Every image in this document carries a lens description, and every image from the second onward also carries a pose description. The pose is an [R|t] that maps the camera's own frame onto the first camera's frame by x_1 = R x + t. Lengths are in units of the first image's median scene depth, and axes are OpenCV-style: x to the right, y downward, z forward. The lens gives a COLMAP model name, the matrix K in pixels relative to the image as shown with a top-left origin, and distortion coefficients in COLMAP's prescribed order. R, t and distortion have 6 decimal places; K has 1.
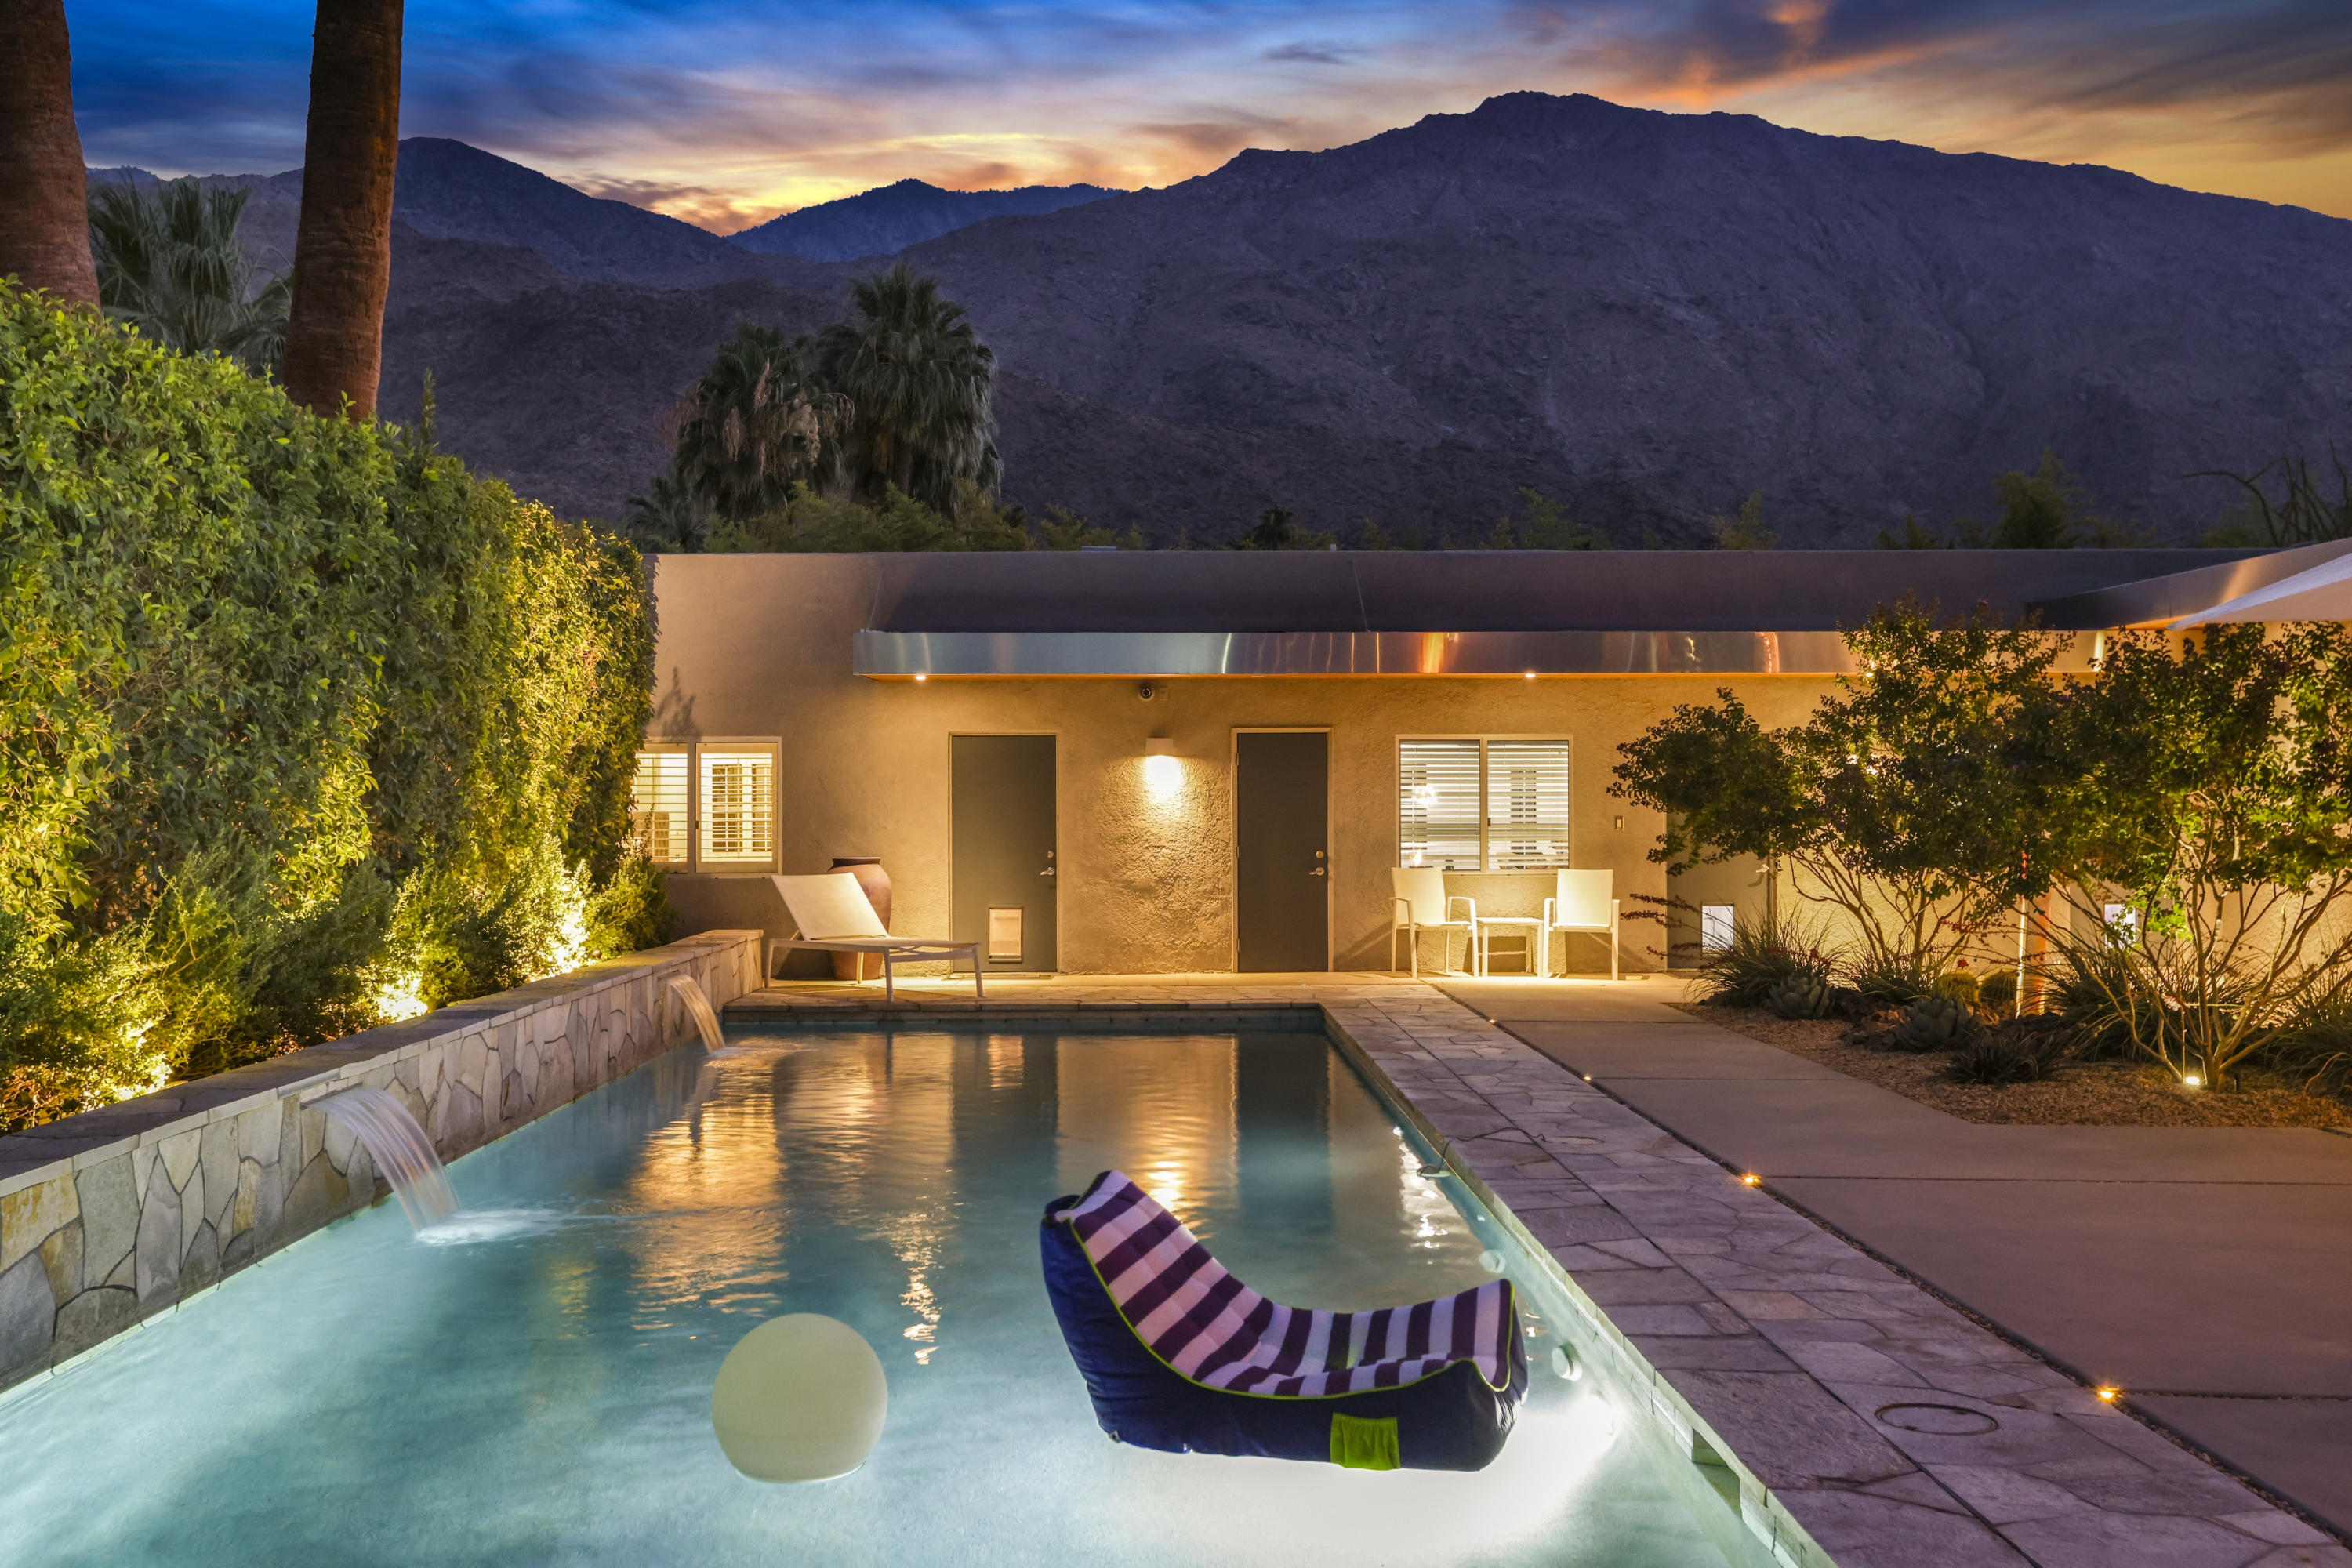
lens RADIAL K [[2426.7, 0, 1137.2], [0, 2426.7, 811.2], [0, 0, 1]] dist [0.092164, 0.000000]
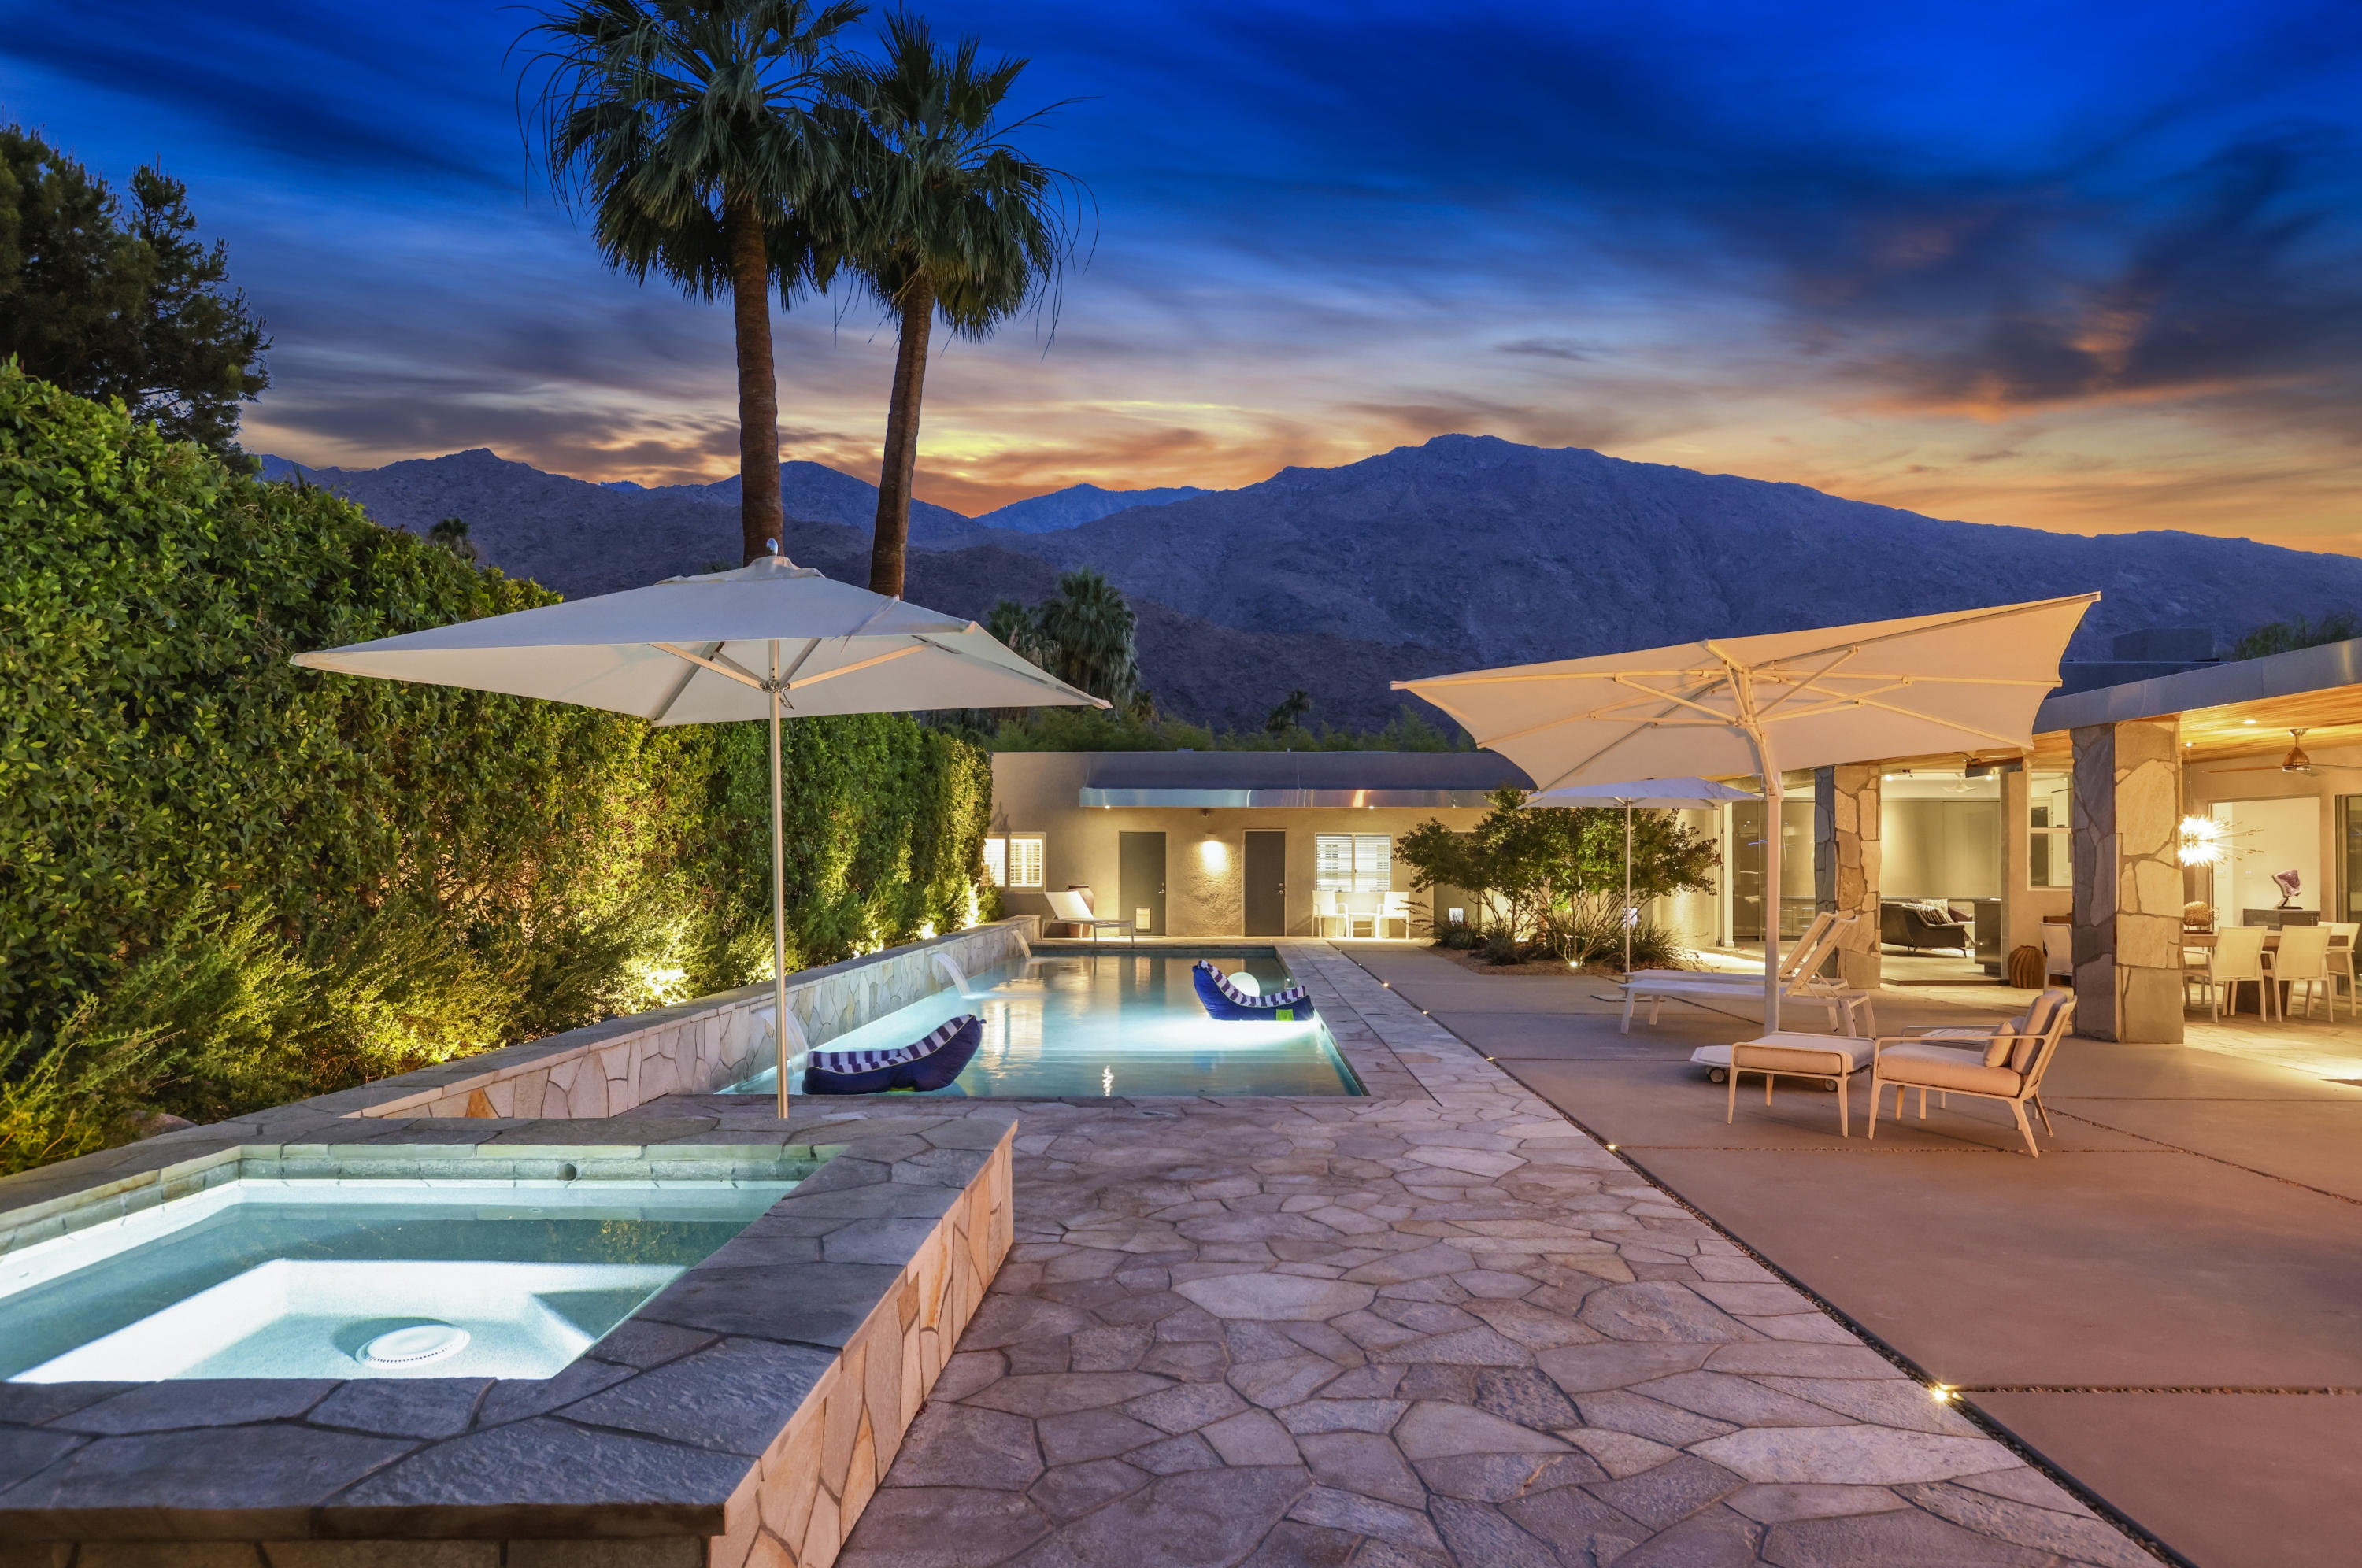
lens RADIAL K [[1613.1, 0, 1178.6], [0, 1613.1, 801.3], [0, 0, 1]] dist [-0.051999, 0.002717]
pose [[0.999578, 0.005040, -0.028605, 0.022130], [-0.006181, 0.999183, -0.039940, 0.000310], [0.028381, 0.040100, 0.998793, -0.525180]]
